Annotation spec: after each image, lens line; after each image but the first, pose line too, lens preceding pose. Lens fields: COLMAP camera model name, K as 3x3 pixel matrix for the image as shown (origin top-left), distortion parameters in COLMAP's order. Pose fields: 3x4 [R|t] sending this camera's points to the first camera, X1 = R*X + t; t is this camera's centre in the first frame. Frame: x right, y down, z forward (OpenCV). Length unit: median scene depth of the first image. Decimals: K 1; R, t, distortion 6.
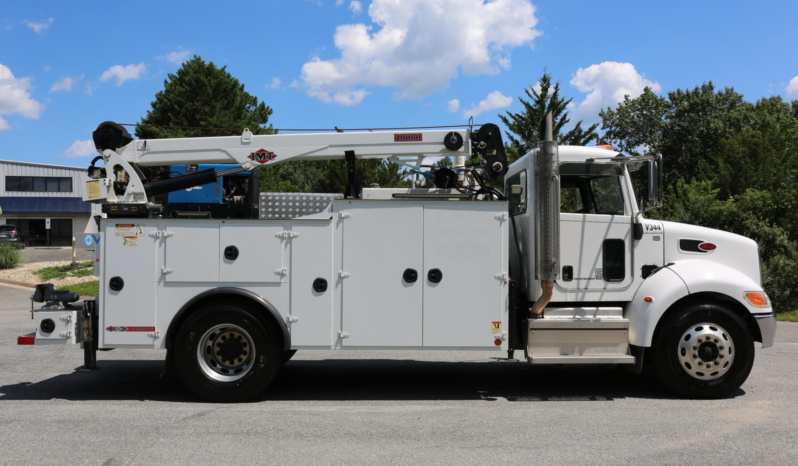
lens RADIAL K [[718.5, 0, 399.0], [0, 718.5, 233.0], [0, 0, 1]] dist [-0.038825, 0.007377]
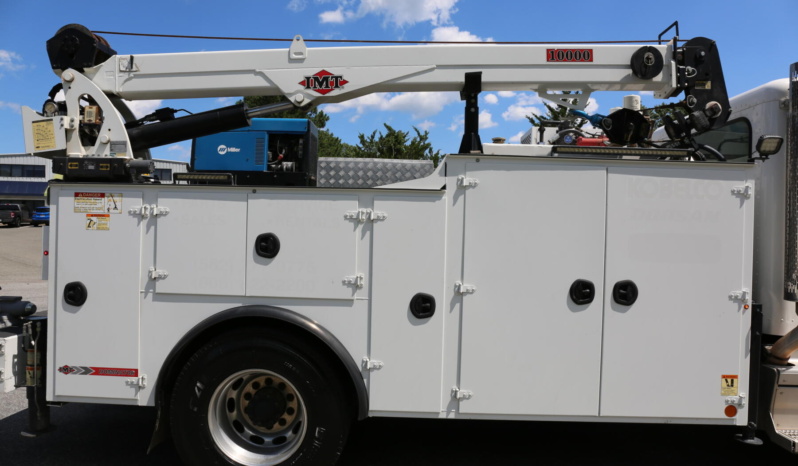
lens RADIAL K [[540.7, 0, 399.0], [0, 540.7, 233.0], [0, 0, 1]] dist [-0.098398, 0.067574]
pose [[0.998964, 0.019281, -0.041232, -0.109661], [-0.018100, 0.999421, 0.028820, 0.003431], [0.041764, -0.028043, 0.998734, 0.566686]]
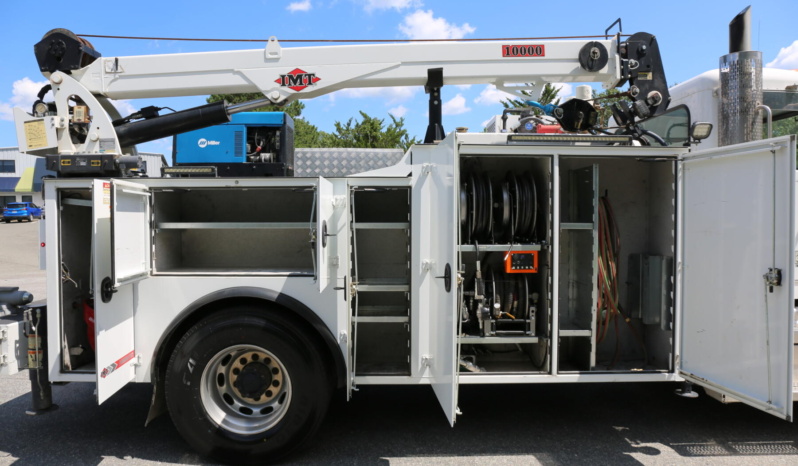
lens RADIAL K [[540.7, 0, 399.0], [0, 540.7, 233.0], [0, 0, 1]] dist [-0.098398, 0.067574]
pose [[0.999976, -0.006029, -0.003302, -0.101124], [0.006198, 0.998534, 0.053768, 0.004331], [0.002973, -0.053787, 0.998548, 0.524648]]
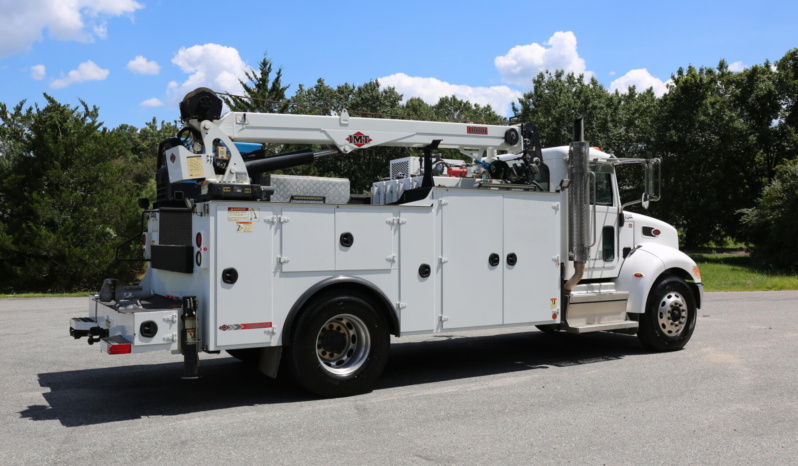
lens RADIAL K [[733.5, 0, 399.0], [0, 733.5, 233.0], [0, 0, 1]] dist [-0.041037, 0.000695]
pose [[0.861451, -0.001671, 0.507837, -0.656061], [-0.008922, 0.999790, 0.018425, 0.000289], [-0.507761, -0.020403, 0.861256, 0.121636]]
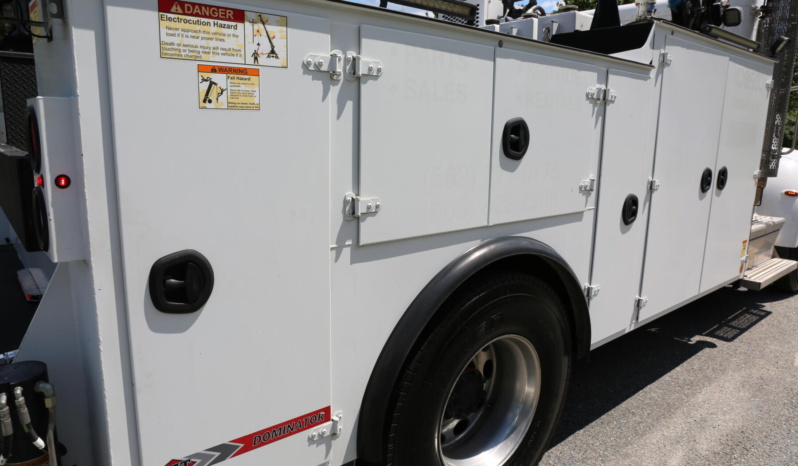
lens RADIAL K [[540.7, 0, 399.0], [0, 540.7, 233.0], [0, 0, 1]] dist [-0.098398, 0.067574]
pose [[0.774433, -0.111814, 0.622696, -0.433797], [-0.033420, 0.975654, 0.216755, 0.017348], [-0.631772, -0.188673, 0.751842, 0.816261]]
